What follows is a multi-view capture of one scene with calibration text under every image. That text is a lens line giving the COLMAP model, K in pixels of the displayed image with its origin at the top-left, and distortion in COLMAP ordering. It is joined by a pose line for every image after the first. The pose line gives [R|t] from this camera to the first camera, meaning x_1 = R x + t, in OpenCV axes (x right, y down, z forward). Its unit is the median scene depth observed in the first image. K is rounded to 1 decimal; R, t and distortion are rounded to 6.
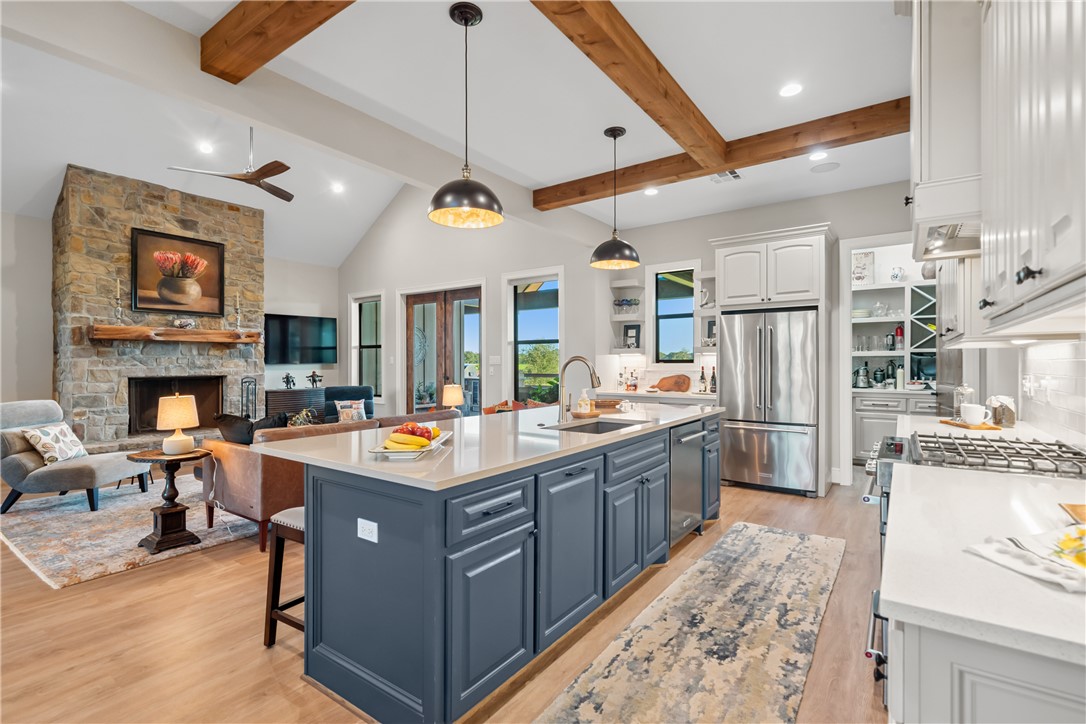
lens RADIAL K [[497.9, 0, 551.6], [0, 497.9, 363.8], [0, 0, 1]] dist [0.003326, -0.000400]
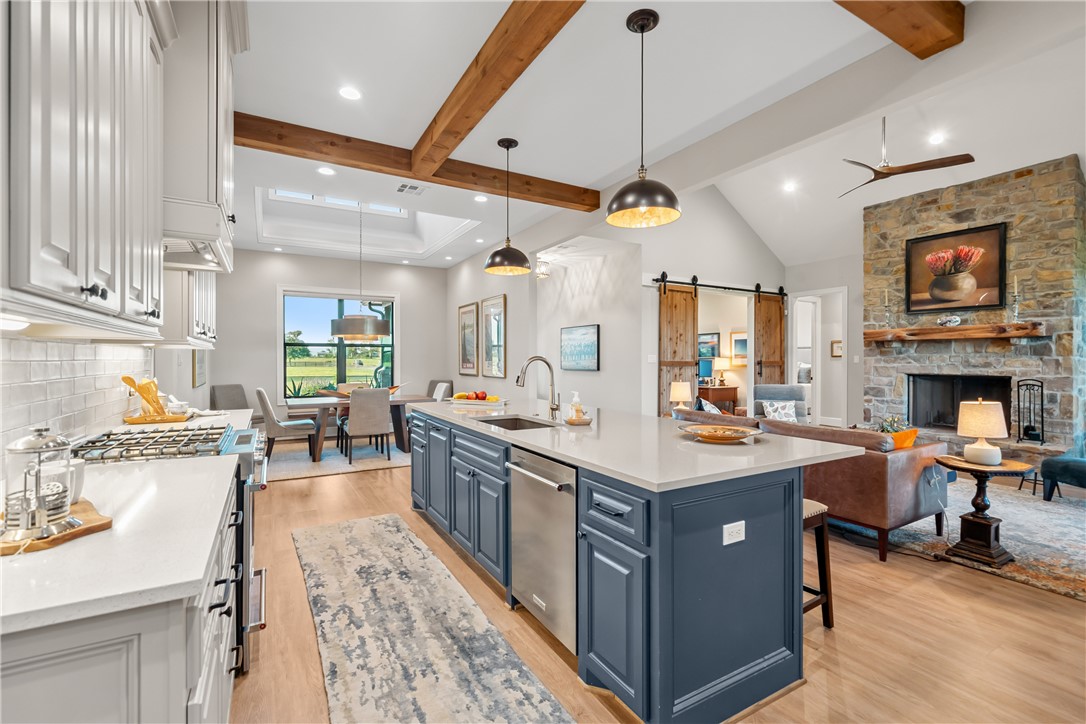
lens RADIAL K [[481.4, 0, 545.1], [0, 481.4, 360.9], [0, 0, 1]] dist [-0.001636, -0.000870]
pose [[-0.421843, 0.003811, -0.906661, 0.490362], [-0.003540, 0.999977, 0.005850, -0.005467], [0.906662, 0.005677, -0.421820, 0.734813]]
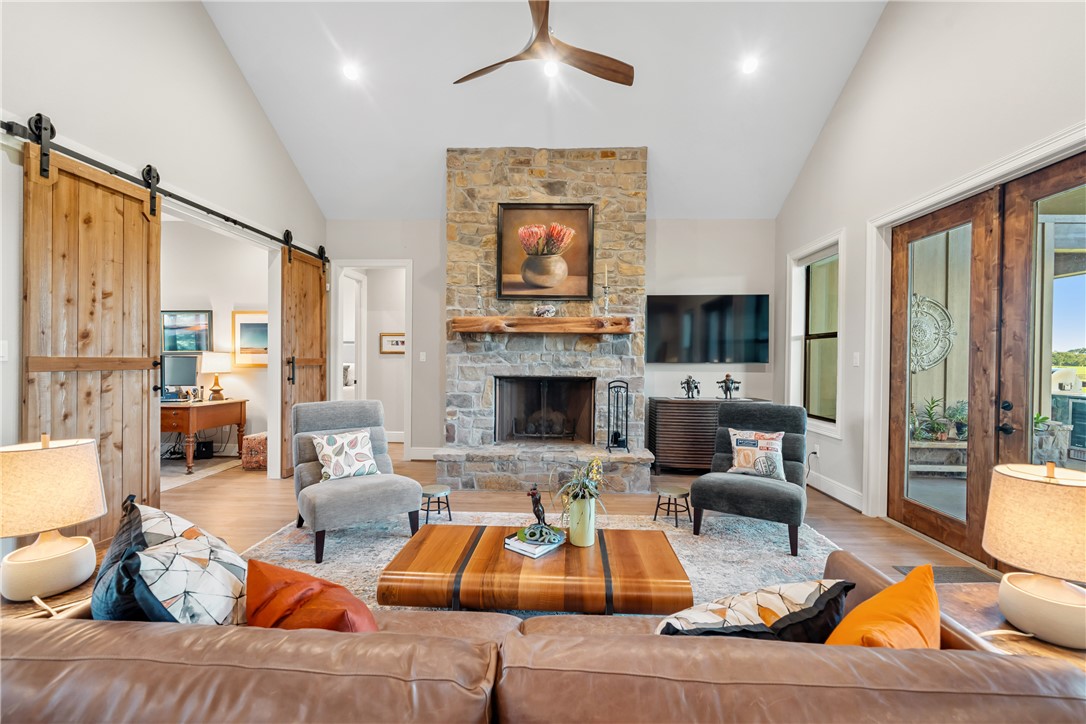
lens RADIAL K [[444.1, 0, 543.5], [0, 444.1, 362.6], [0, 0, 1]] dist [-0.000758, 0.000218]
pose [[0.534086, 0.014072, -0.845313, -0.144265], [-0.013114, 0.999879, 0.008359, -0.003928], [0.845328, 0.006621, 0.534206, 0.668338]]
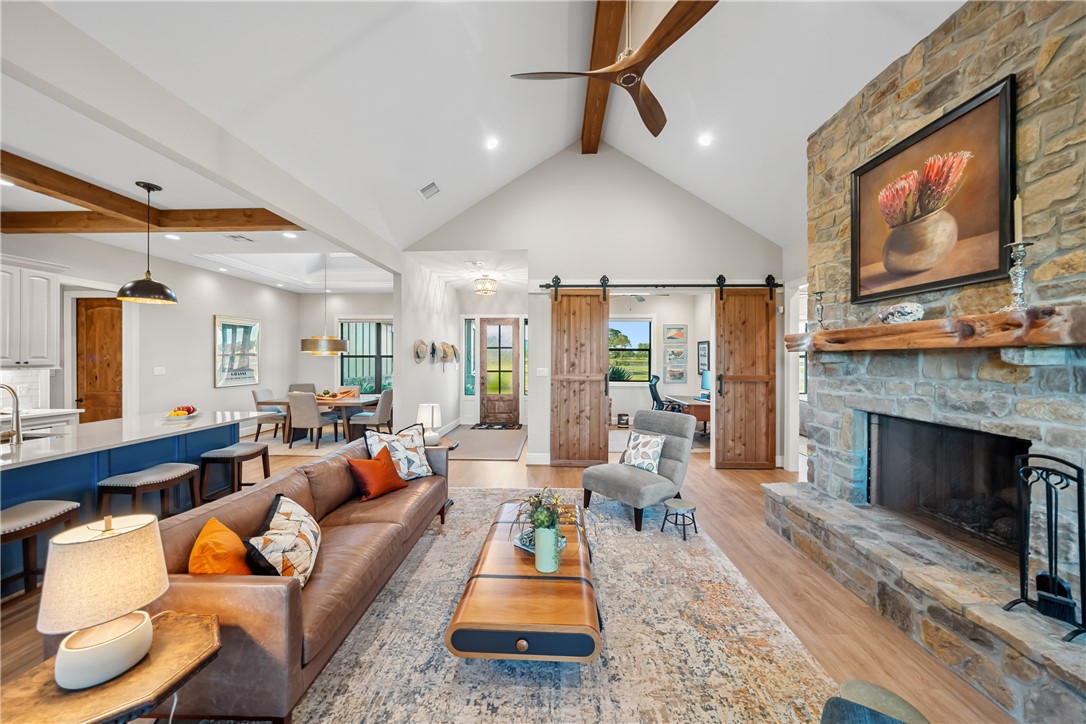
lens RADIAL K [[378.4, 0, 547.8], [0, 378.4, 358.7], [0, 0, 1]] dist [-0.008131, 0.000598]
pose [[-0.840368, 0.000310, -0.542016, -0.263770], [-0.002687, 0.999985, 0.004738, -0.039811], [0.542009, 0.005438, -0.840355, 1.214197]]
